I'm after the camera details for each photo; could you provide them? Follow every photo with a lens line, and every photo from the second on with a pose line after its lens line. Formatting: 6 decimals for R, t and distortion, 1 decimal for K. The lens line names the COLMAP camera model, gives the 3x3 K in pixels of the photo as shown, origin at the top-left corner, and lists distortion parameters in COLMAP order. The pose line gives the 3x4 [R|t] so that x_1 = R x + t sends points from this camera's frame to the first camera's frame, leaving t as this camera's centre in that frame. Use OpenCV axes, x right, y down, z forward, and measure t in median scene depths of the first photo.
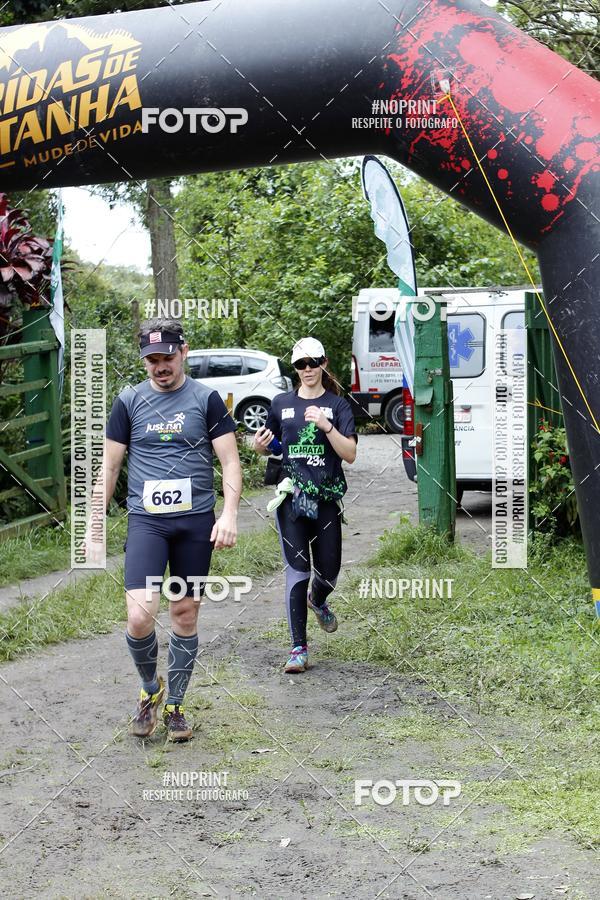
lens RADIAL K [[1833.4, 0, 423.3], [0, 1833.4, 493.5], [0, 0, 1]] dist [-0.113183, 0.017880]
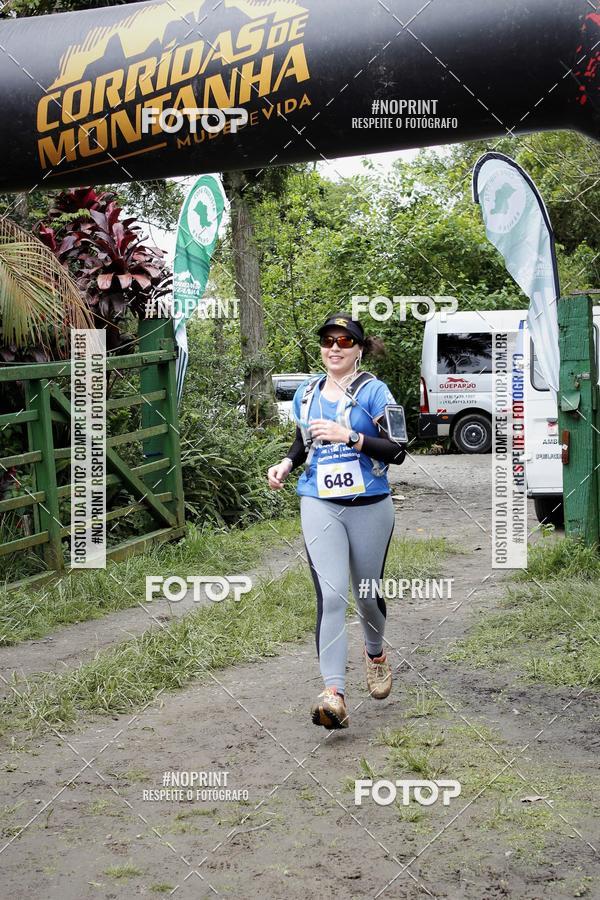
lens RADIAL K [[1636.3, 0, 320.6], [0, 1636.3, 474.9], [0, 0, 1]] dist [-0.097558, -0.104989]
pose [[0.998852, -0.010113, -0.046816, -0.090915], [0.008768, 0.999545, -0.028850, 0.008239], [0.047086, 0.028406, 0.998487, 0.152505]]
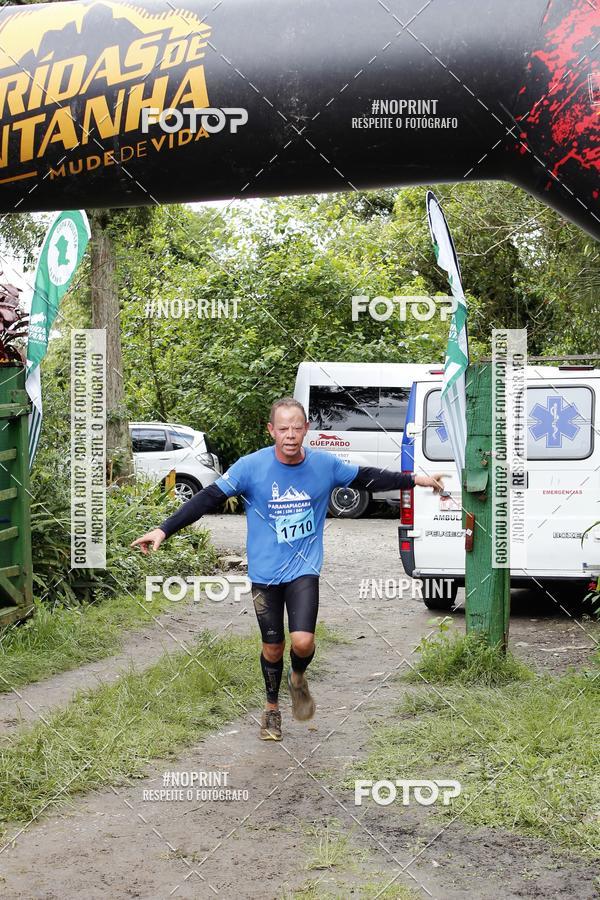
lens RADIAL K [[1727.8, 0, 350.0], [0, 1727.8, 493.3], [0, 0, 1]] dist [-0.119201, 0.046248]
pose [[0.997661, 0.024242, 0.063911, -0.110540], [-0.021471, 0.998814, -0.043697, -0.011744], [-0.064895, 0.042222, 0.996998, 0.212112]]
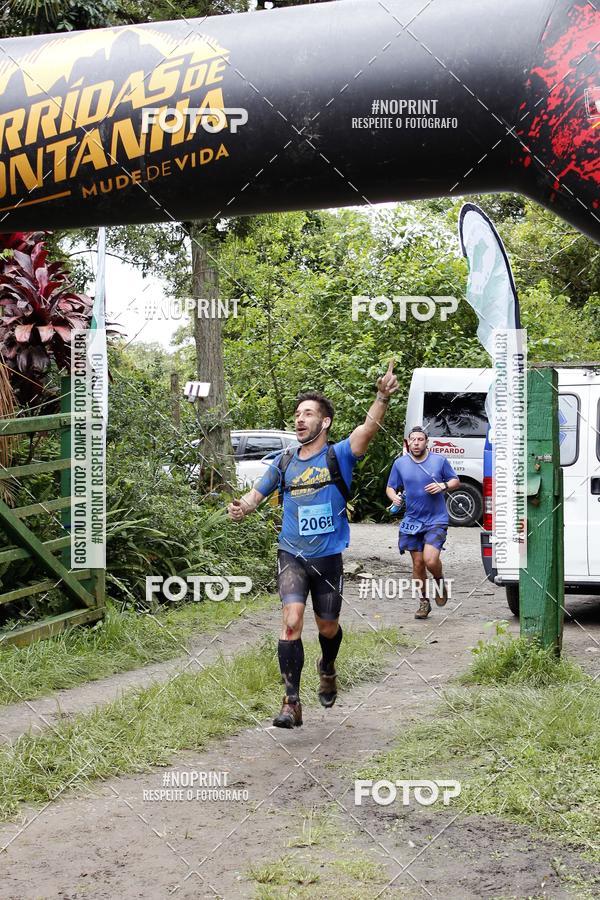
lens RADIAL K [[1826.7, 0, 371.2], [0, 1826.7, 477.8], [0, 0, 1]] dist [-0.100360, -0.067485]
pose [[0.999352, 0.022848, -0.027819, -0.050673], [-0.024406, 0.998075, -0.057015, -0.006509], [0.026463, 0.057657, 0.997986, 0.149892]]
